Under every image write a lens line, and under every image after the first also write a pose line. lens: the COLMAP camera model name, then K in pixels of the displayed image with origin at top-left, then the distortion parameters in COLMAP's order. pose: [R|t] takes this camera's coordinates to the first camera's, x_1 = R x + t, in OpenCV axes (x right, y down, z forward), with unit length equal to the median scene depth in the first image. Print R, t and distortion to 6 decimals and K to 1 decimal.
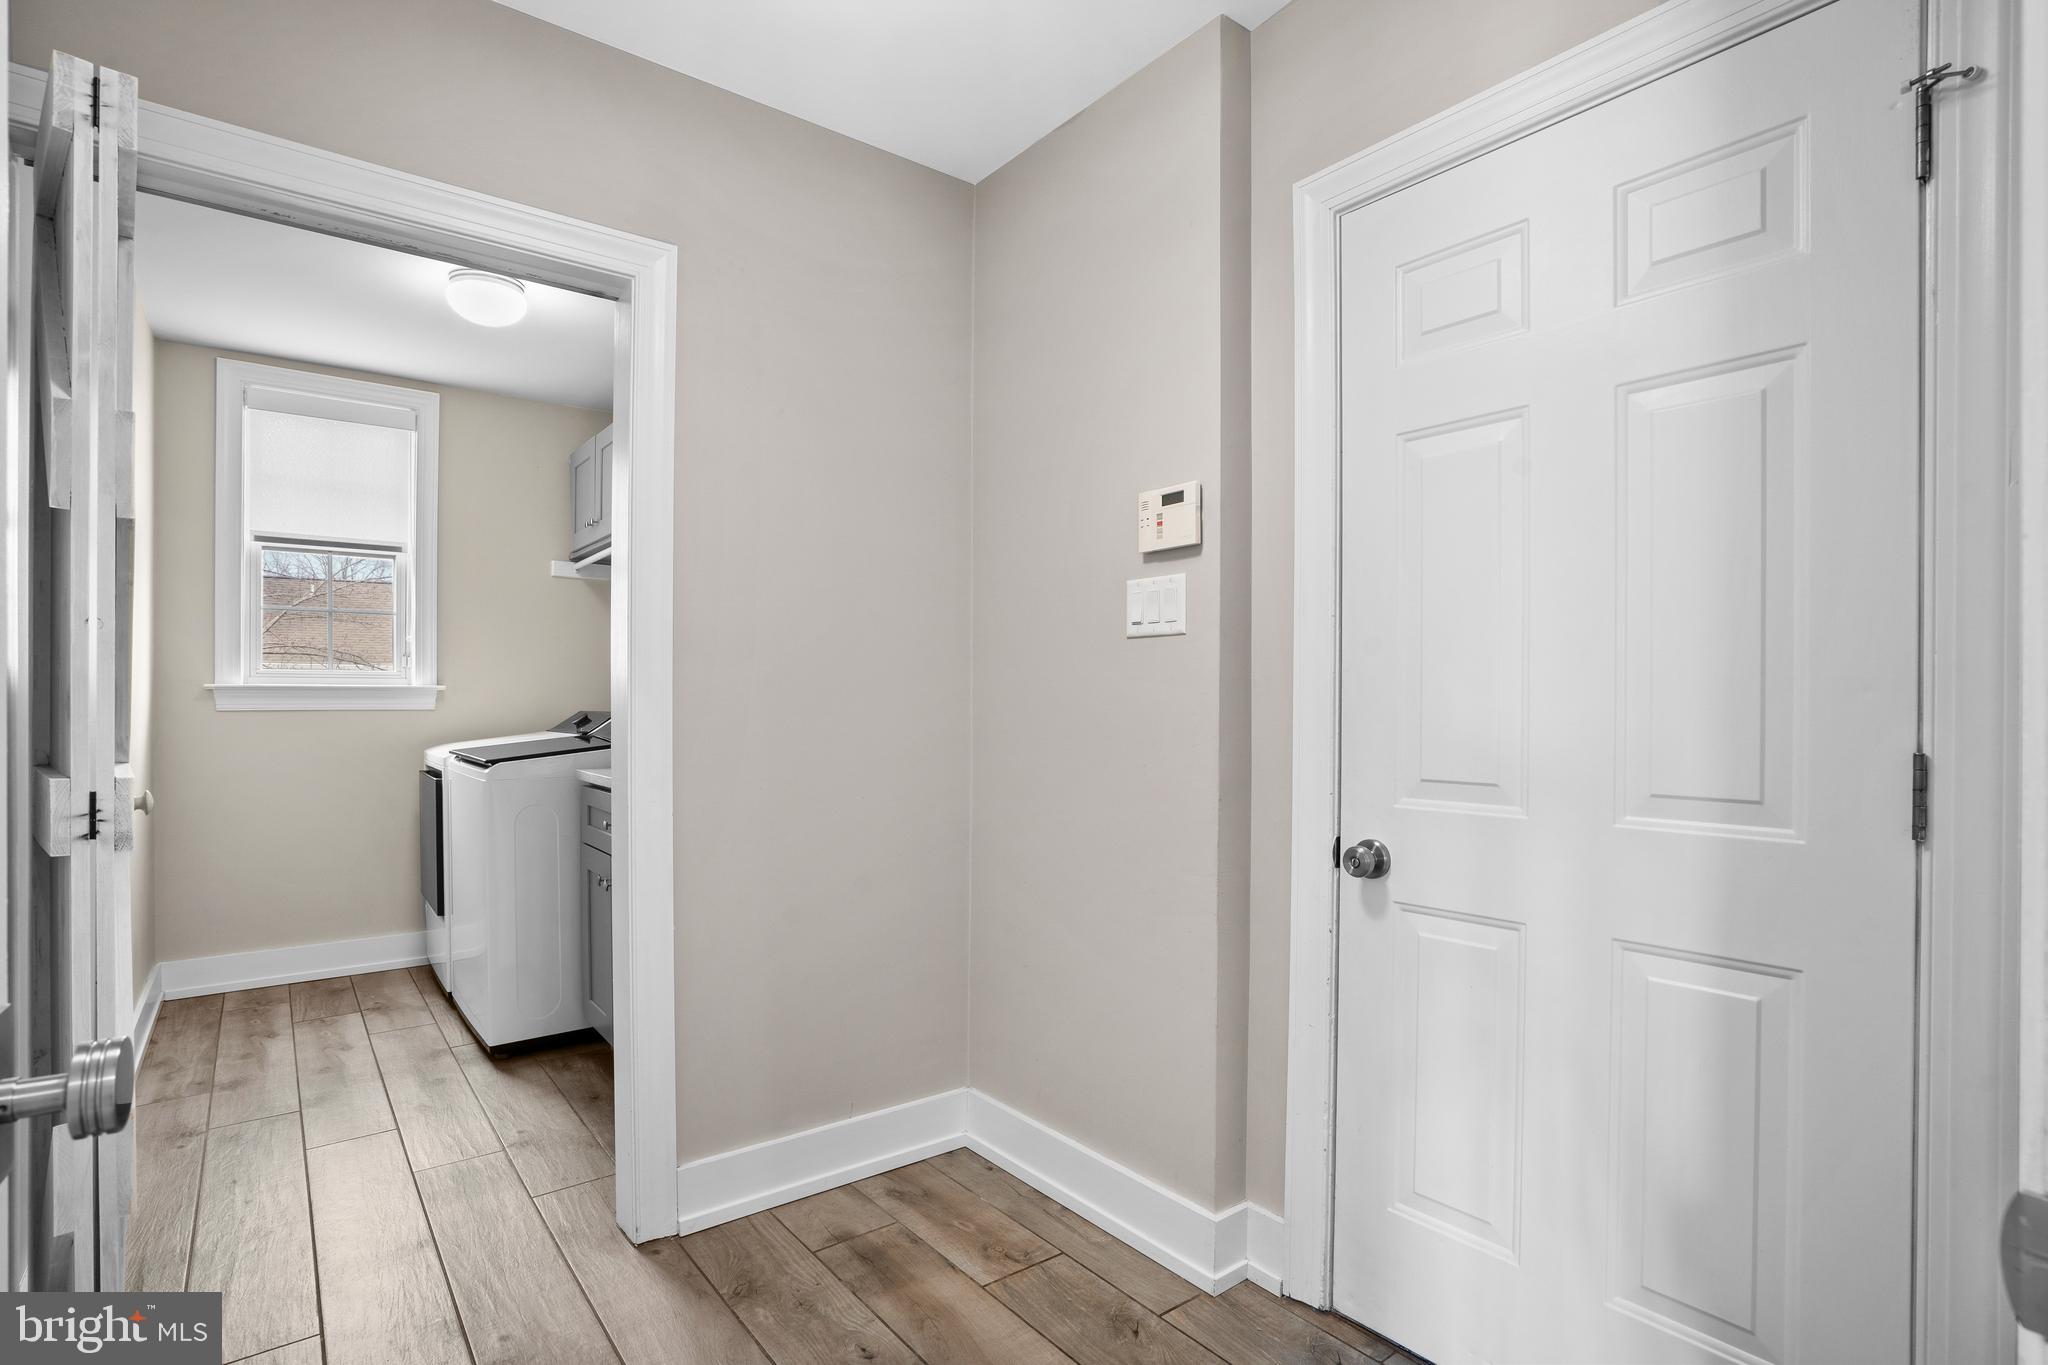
lens RADIAL K [[1003.1, 0, 1028.1], [0, 1003.1, 691.4], [0, 0, 1]] dist [-0.014256, 0.007327]
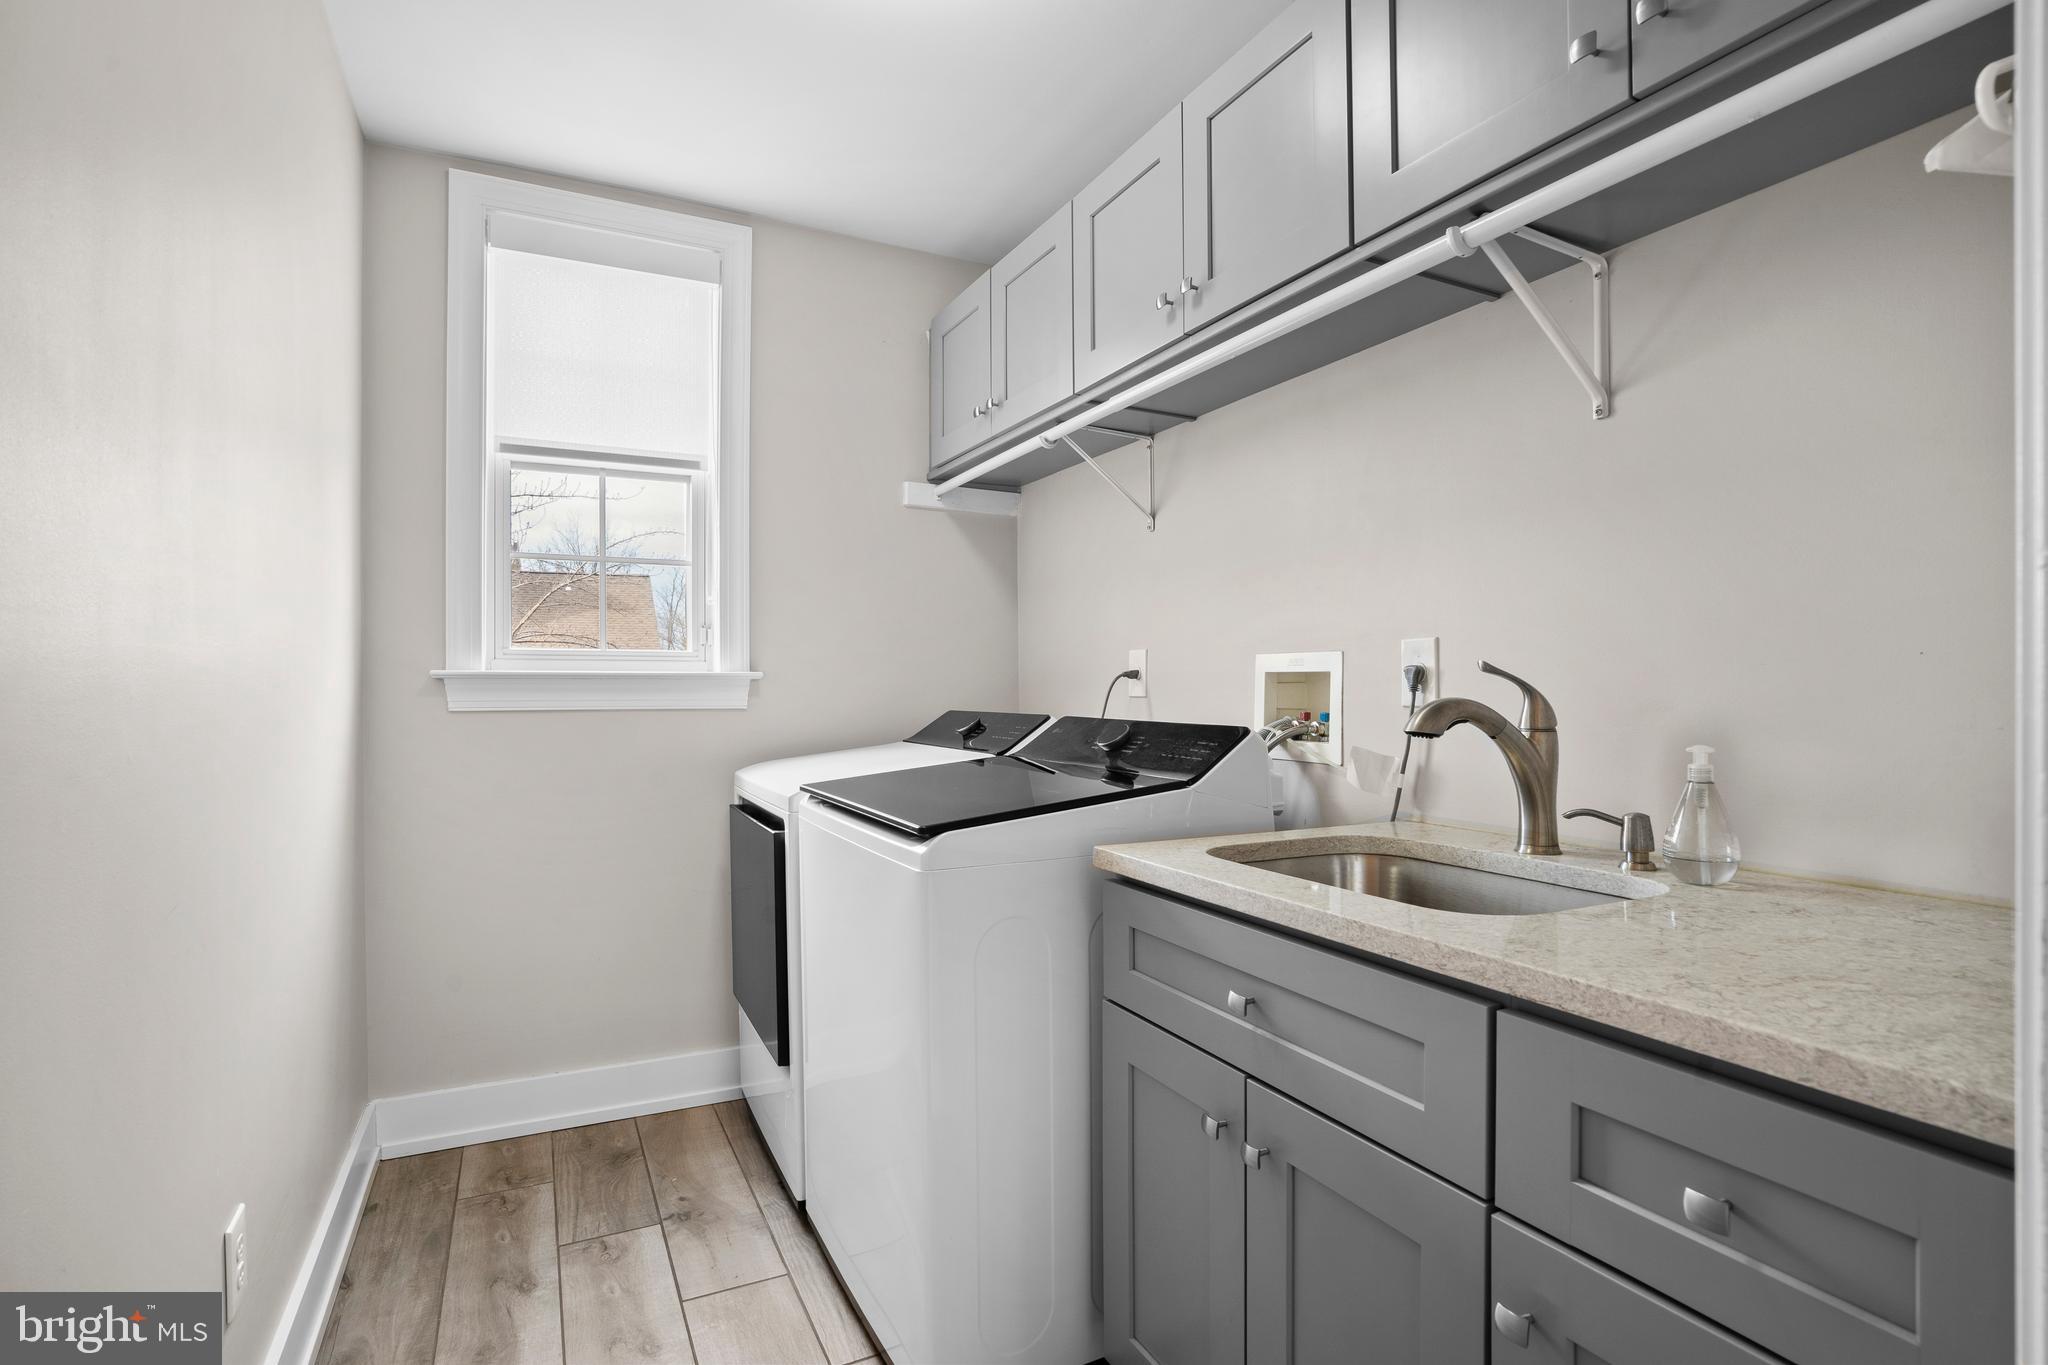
lens RADIAL K [[1003.1, 0, 1023.7], [0, 1003.1, 685.0], [0, 0, 1]] dist [-0.014256, 0.007327]
pose [[0.981222, -0.000712, -0.192878, -0.327352], [0.001975, 0.999978, 0.006356, -0.001032], [0.192870, -0.006618, 0.981202, 0.440904]]
